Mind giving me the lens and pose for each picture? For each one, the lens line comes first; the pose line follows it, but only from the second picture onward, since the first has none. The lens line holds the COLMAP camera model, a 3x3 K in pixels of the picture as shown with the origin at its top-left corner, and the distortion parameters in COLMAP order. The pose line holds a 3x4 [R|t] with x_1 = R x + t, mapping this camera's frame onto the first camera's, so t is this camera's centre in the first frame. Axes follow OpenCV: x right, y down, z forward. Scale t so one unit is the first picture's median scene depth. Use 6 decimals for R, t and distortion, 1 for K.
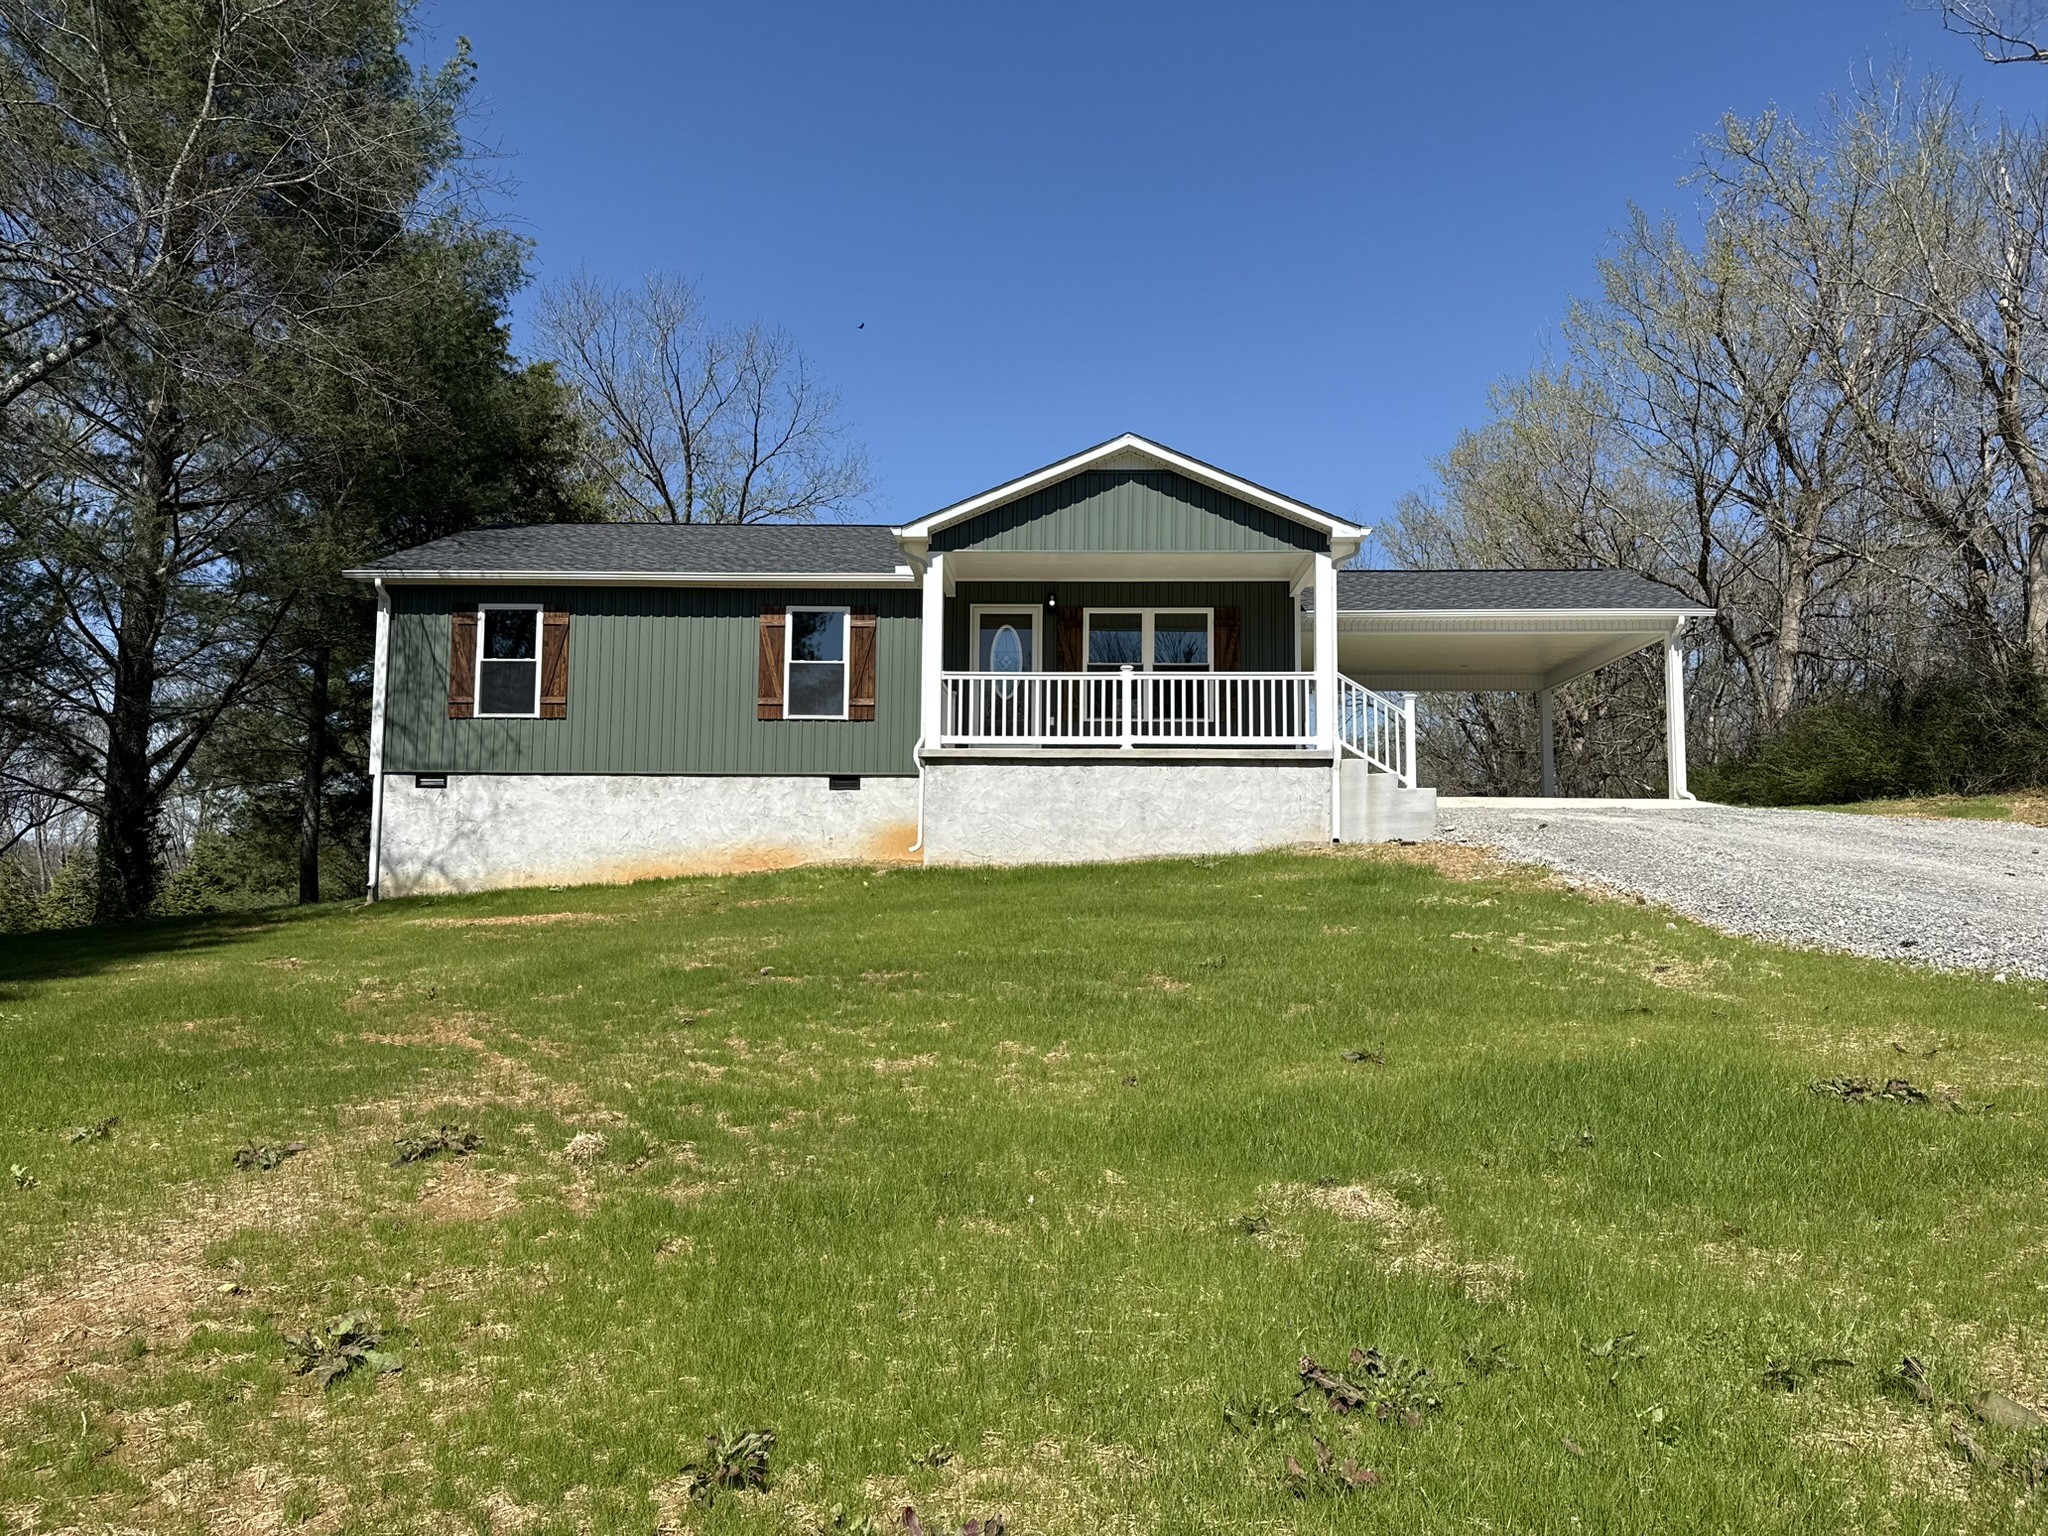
lens RADIAL K [[1385.8, 0, 1027.4], [0, 1385.8, 757.5], [0, 0, 1]] dist [0.064102, -0.000685]
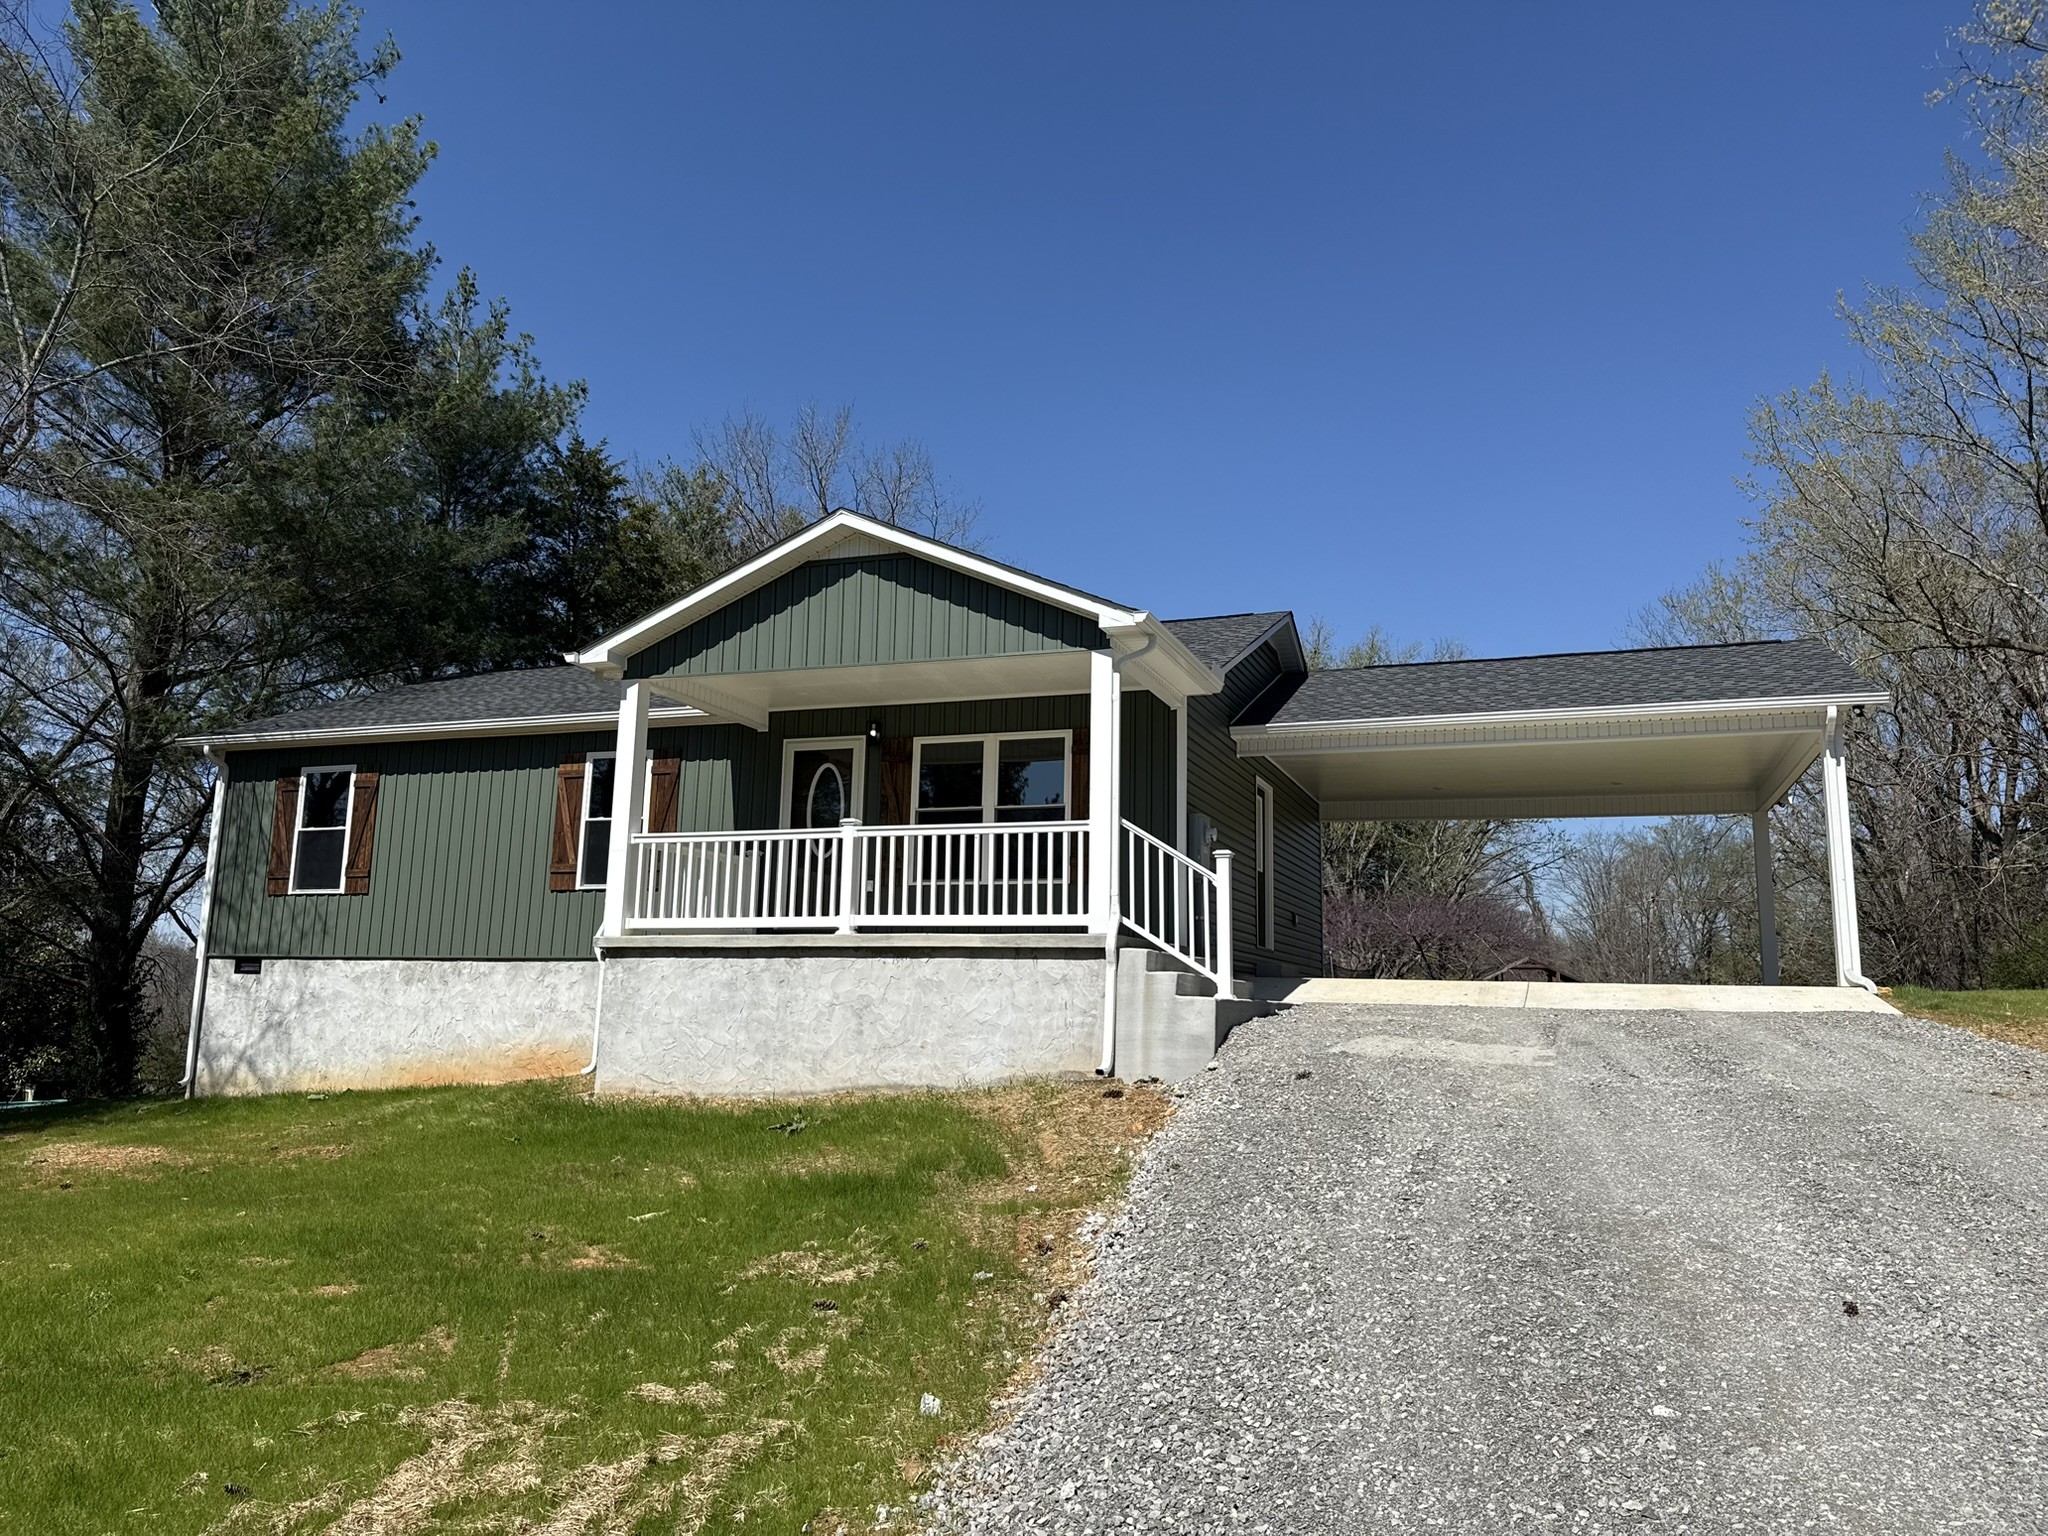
lens RADIAL K [[1466.0, 0, 1032.3], [0, 1466.0, 756.7], [0, 0, 1]] dist [-0.001538, -0.021408]
pose [[0.950073, -0.044847, -0.308787, 0.353246], [0.019528, 0.996223, -0.084606, -0.027901], [0.311415, 0.074352, 0.947361, 0.258852]]
